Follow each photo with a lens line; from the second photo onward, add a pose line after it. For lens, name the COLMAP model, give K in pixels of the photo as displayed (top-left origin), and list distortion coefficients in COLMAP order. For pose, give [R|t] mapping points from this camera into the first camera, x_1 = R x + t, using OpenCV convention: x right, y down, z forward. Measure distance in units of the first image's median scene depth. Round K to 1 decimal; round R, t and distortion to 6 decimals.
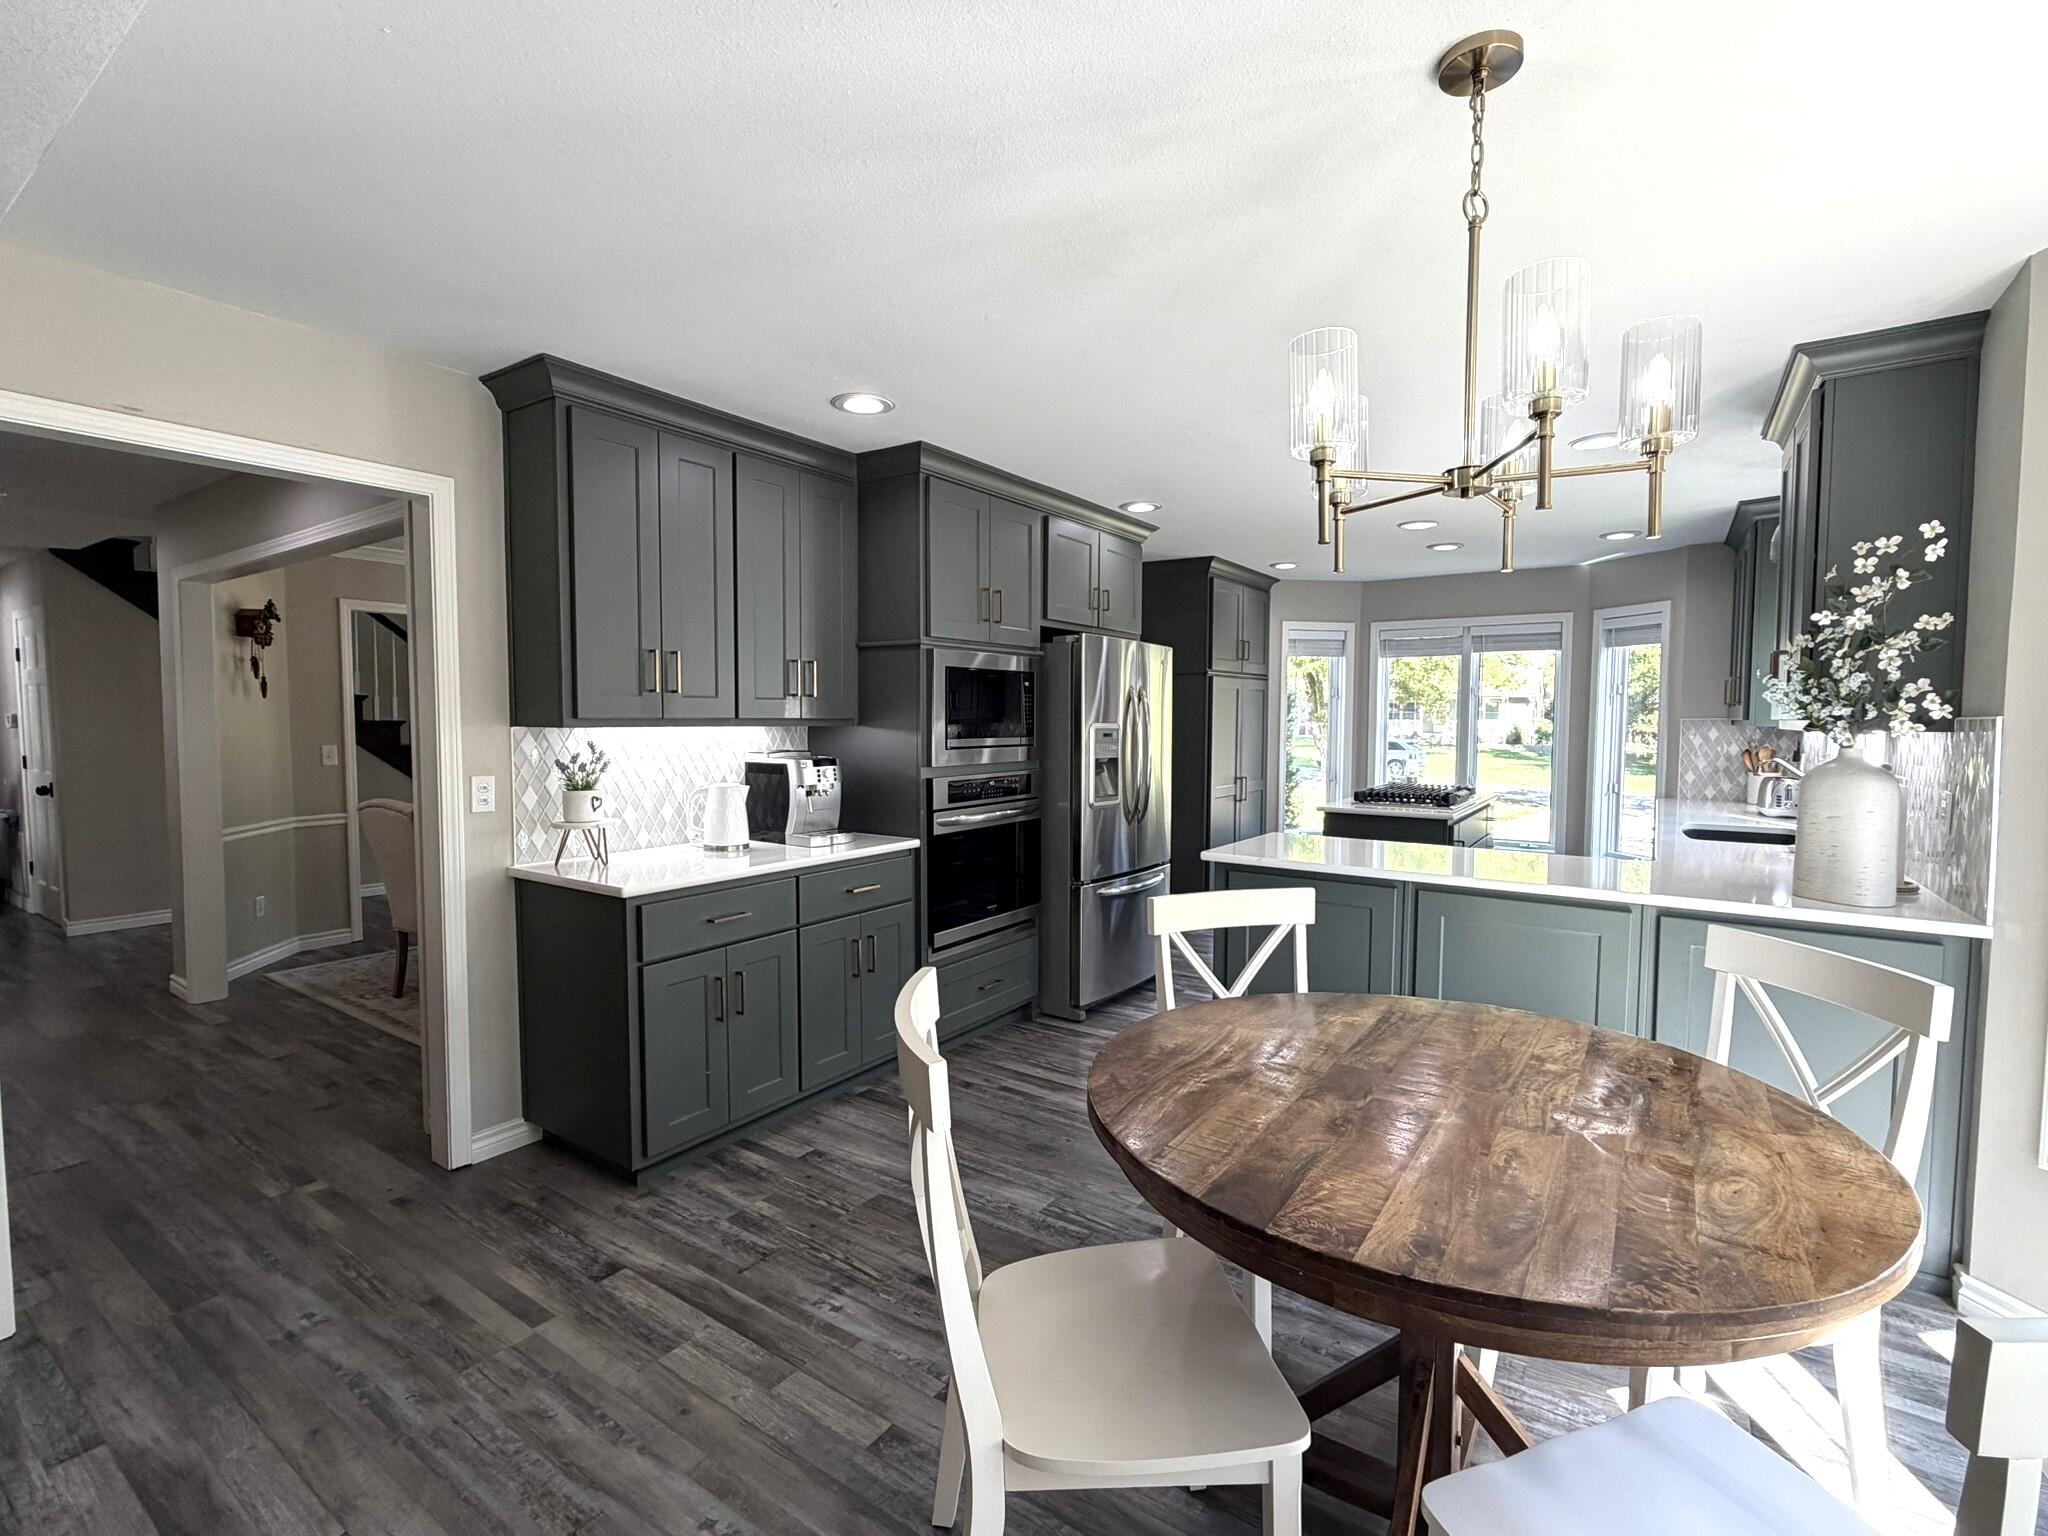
lens RADIAL K [[940.3, 0, 1015.1], [0, 940.3, 772.5], [0, 0, 1]] dist [0.001016, 0.000589]
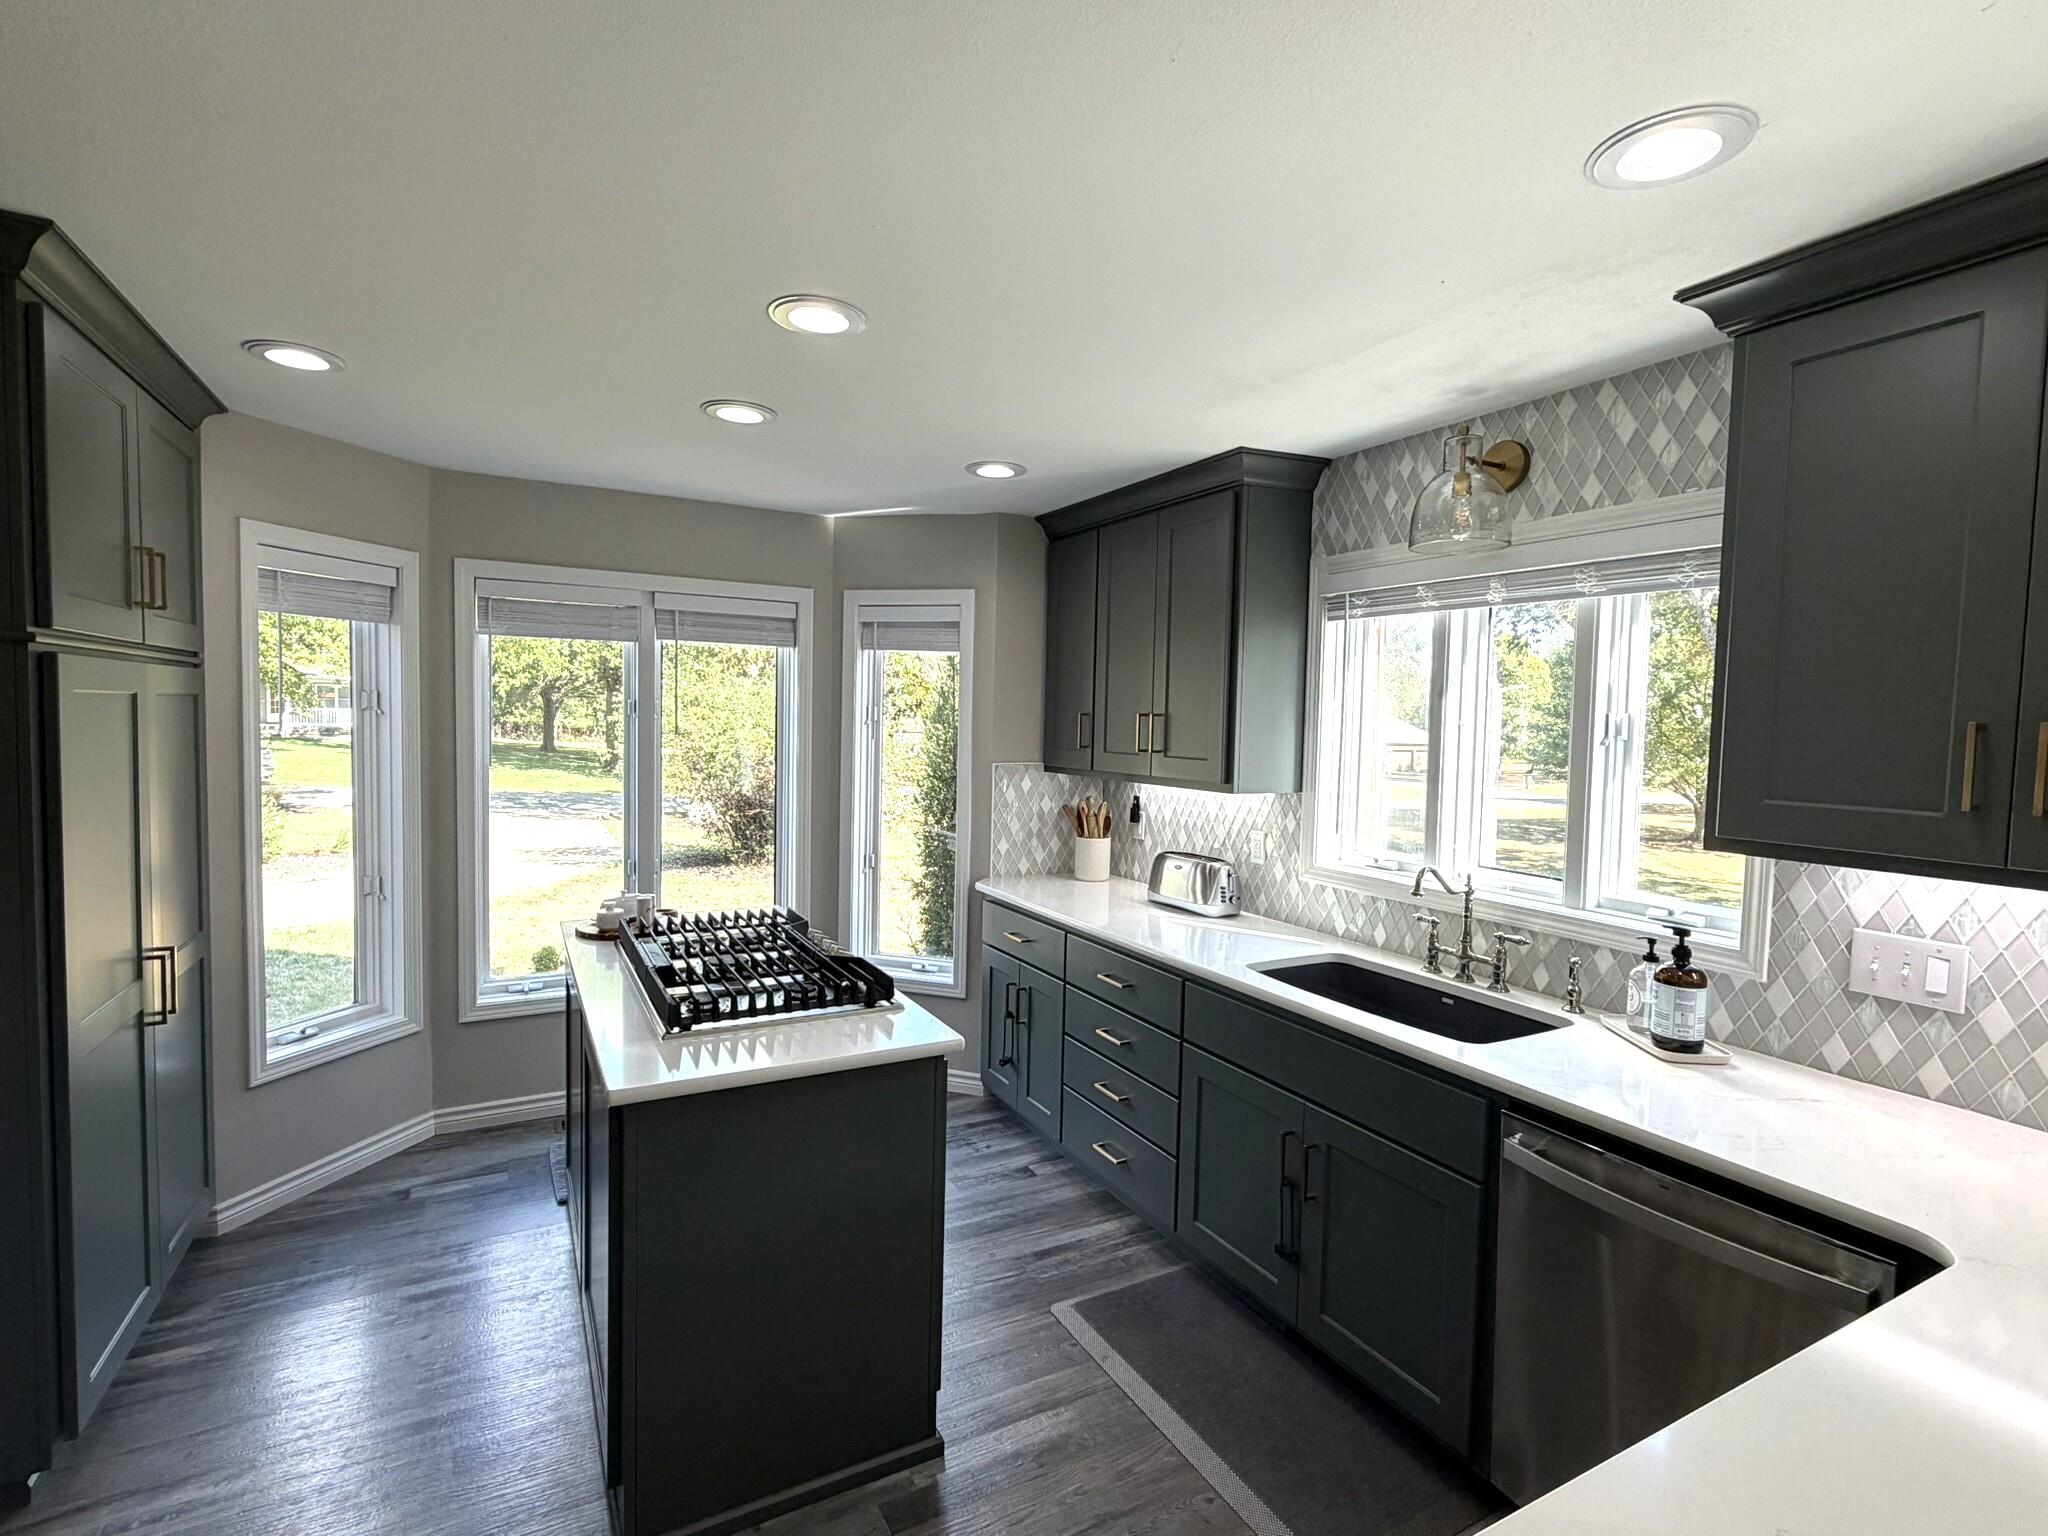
lens RADIAL K [[940.3, 0, 1014.4], [0, 940.3, 765.0], [0, 0, 1]] dist [0.001016, 0.000589]
pose [[0.457084, -0.037569, 0.888629, 0.093601], [0.030222, 0.999187, 0.026698, -0.067969], [-0.888910, 0.014653, 0.457848, 0.617450]]
